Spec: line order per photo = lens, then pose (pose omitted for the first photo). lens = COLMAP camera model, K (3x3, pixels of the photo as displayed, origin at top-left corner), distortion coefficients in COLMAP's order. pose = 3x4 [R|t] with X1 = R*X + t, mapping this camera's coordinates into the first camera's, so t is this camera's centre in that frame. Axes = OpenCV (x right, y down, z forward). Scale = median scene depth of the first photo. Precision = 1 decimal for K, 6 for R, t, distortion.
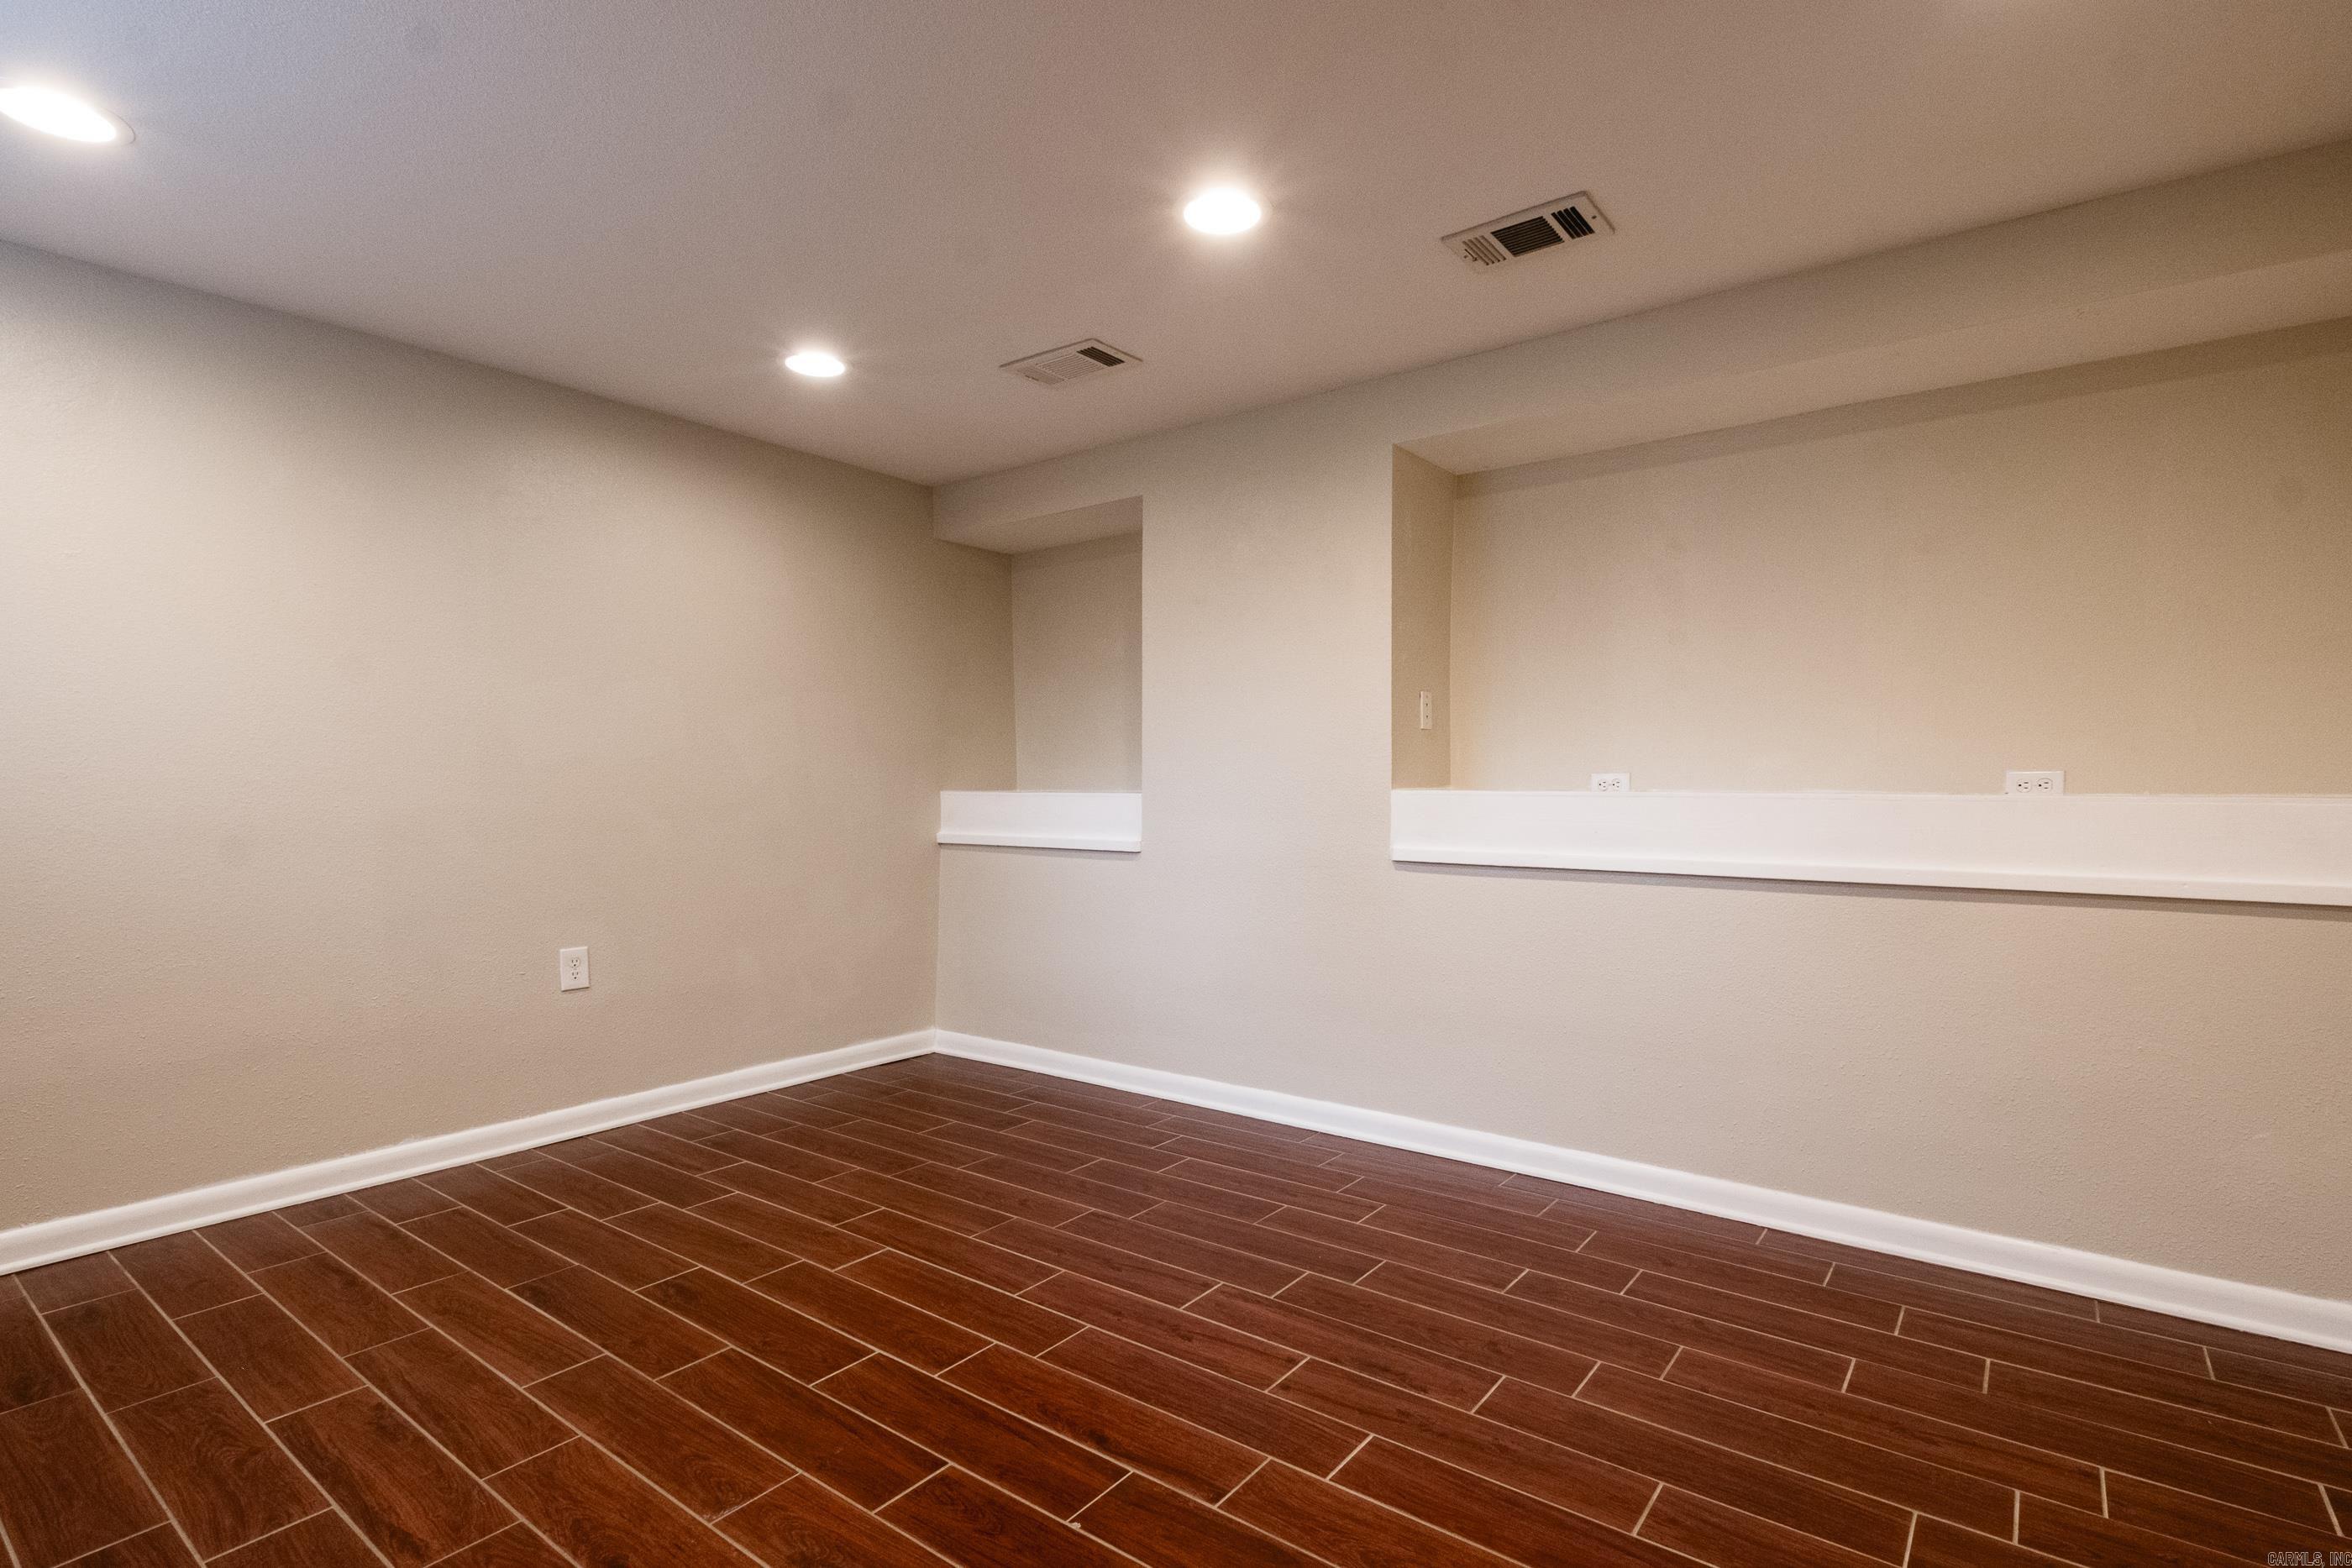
lens RADIAL K [[1106.7, 0, 1177.0], [0, 1106.7, 788.1], [0, 0, 1]] dist [0.006264, -0.000209]
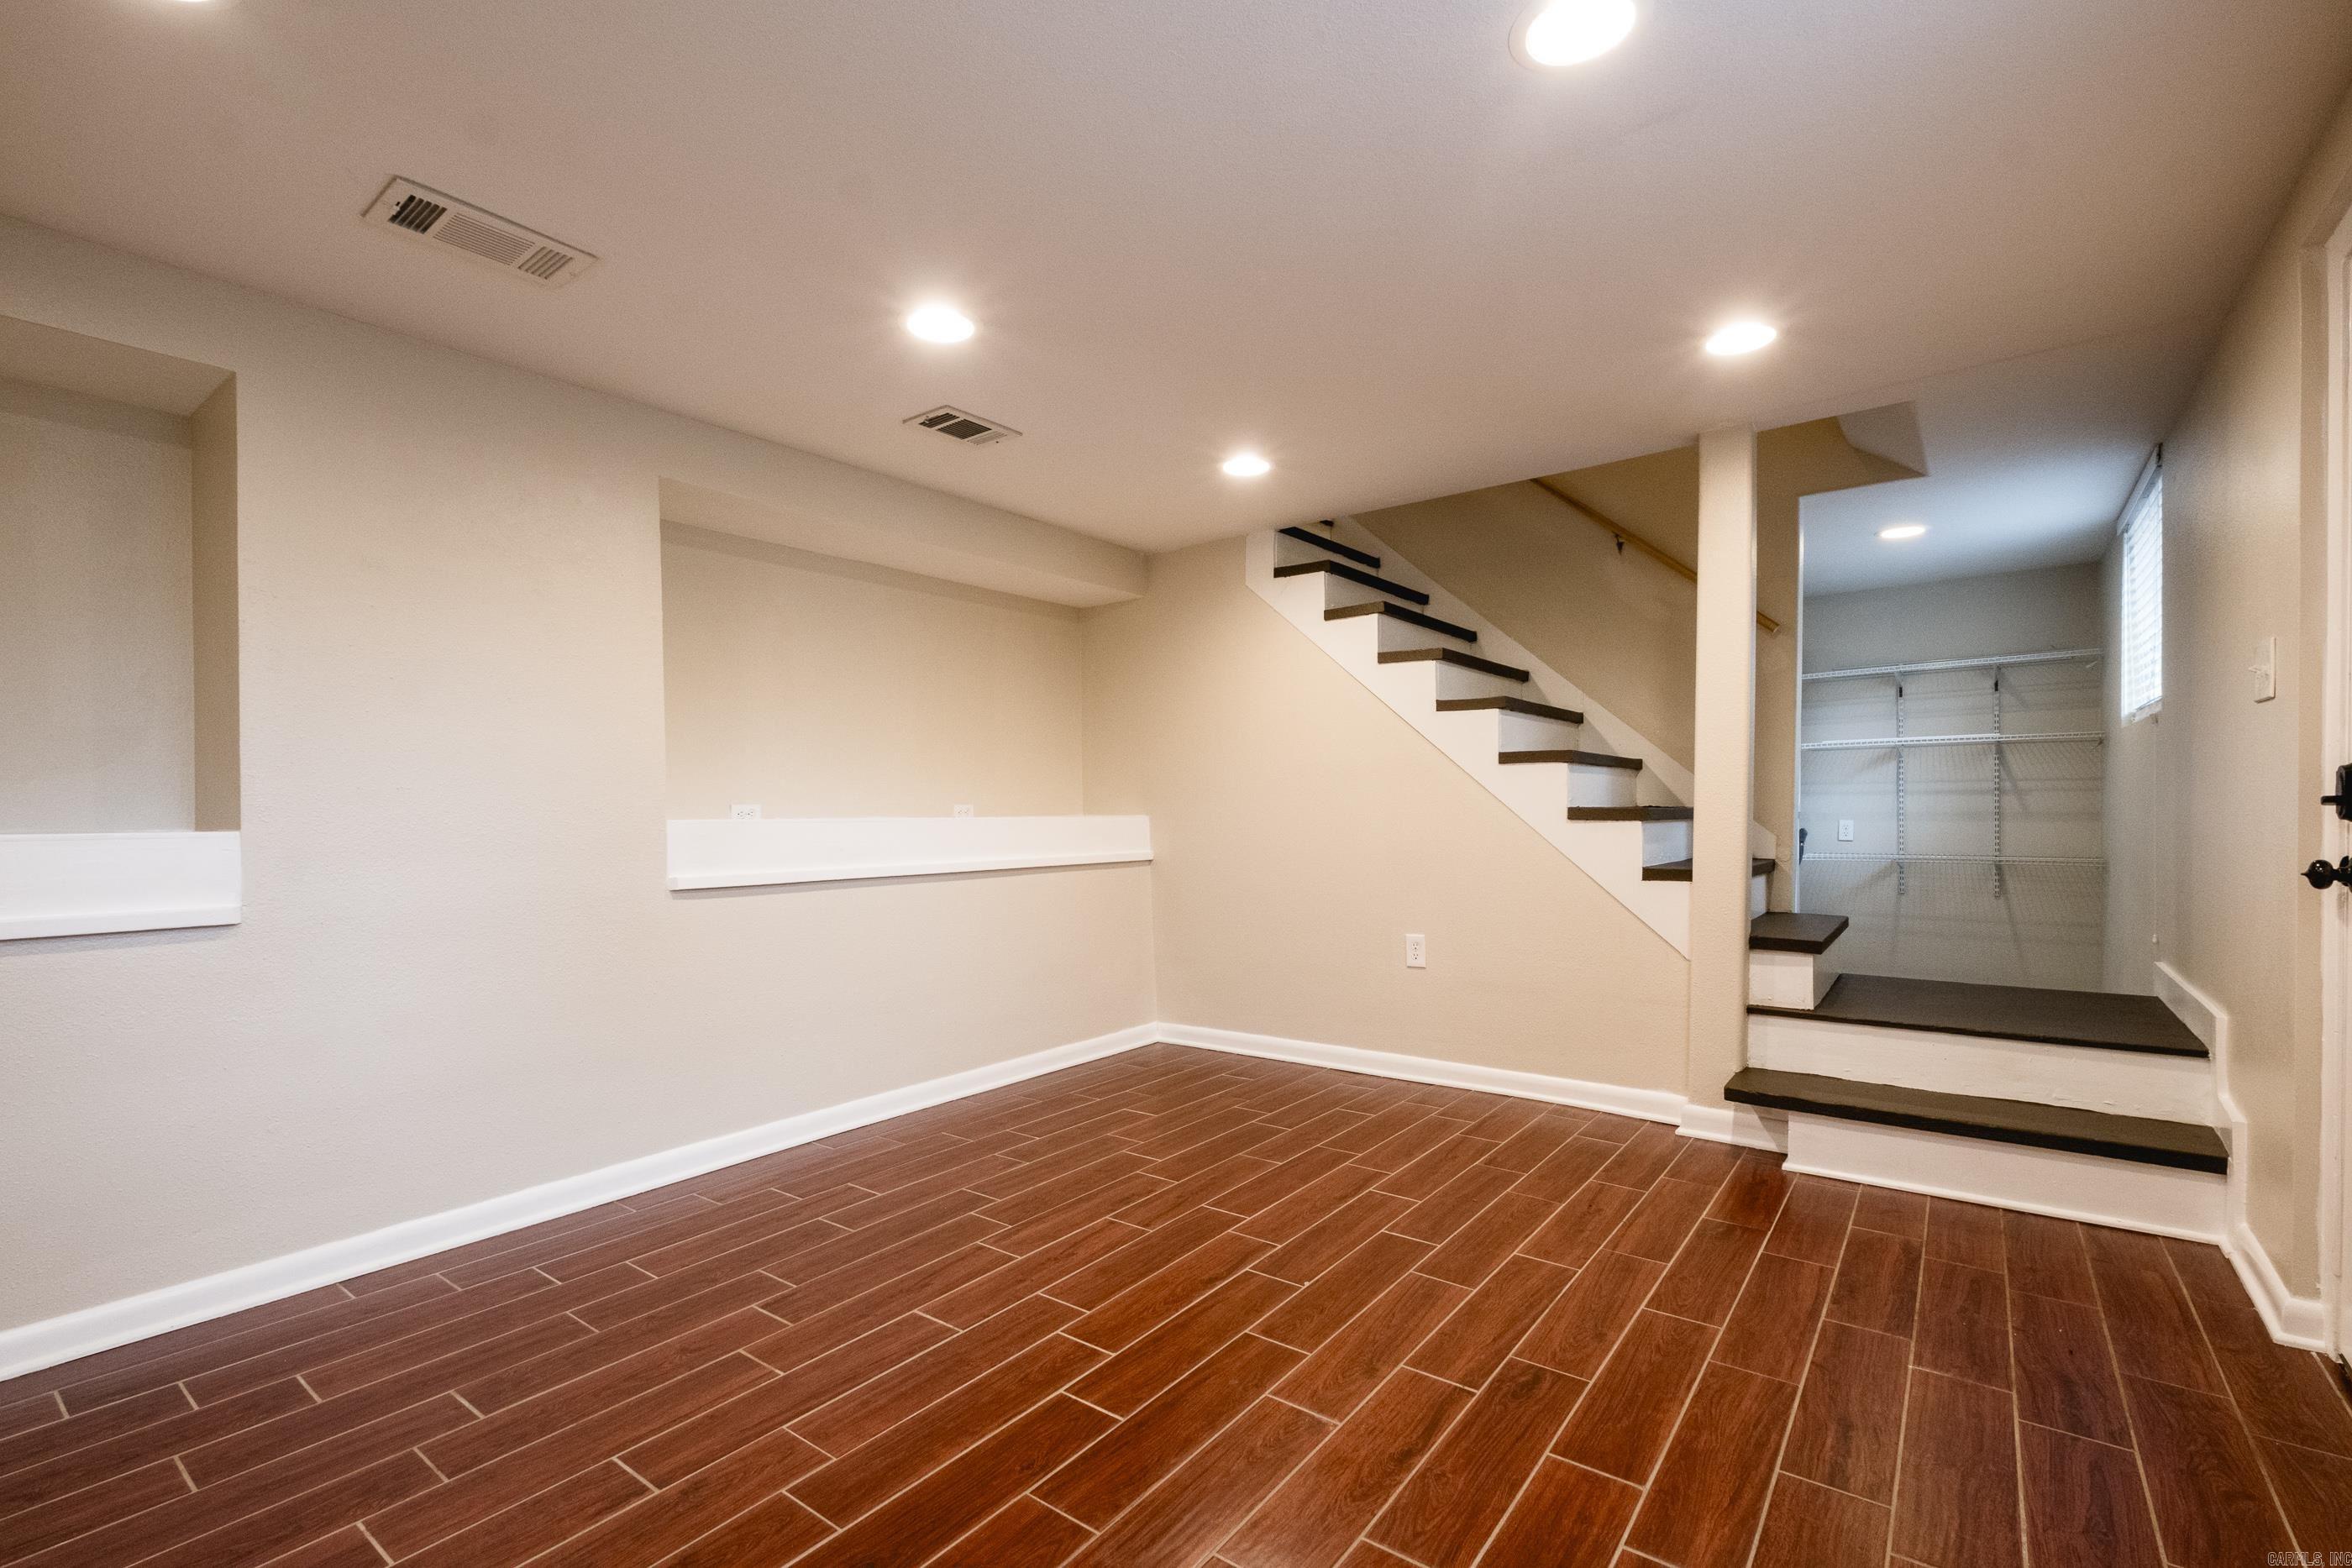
lens RADIAL K [[1017.8, 0, 1176.8], [0, 1017.8, 785.9], [0, 0, 1]] dist [-0.001074, -0.000760]
pose [[0.016852, 0.025684, 0.999528, -0.988235], [0.013210, 0.999577, -0.025908, 0.000766], [-0.999771, 0.013640, 0.016506, 0.737742]]
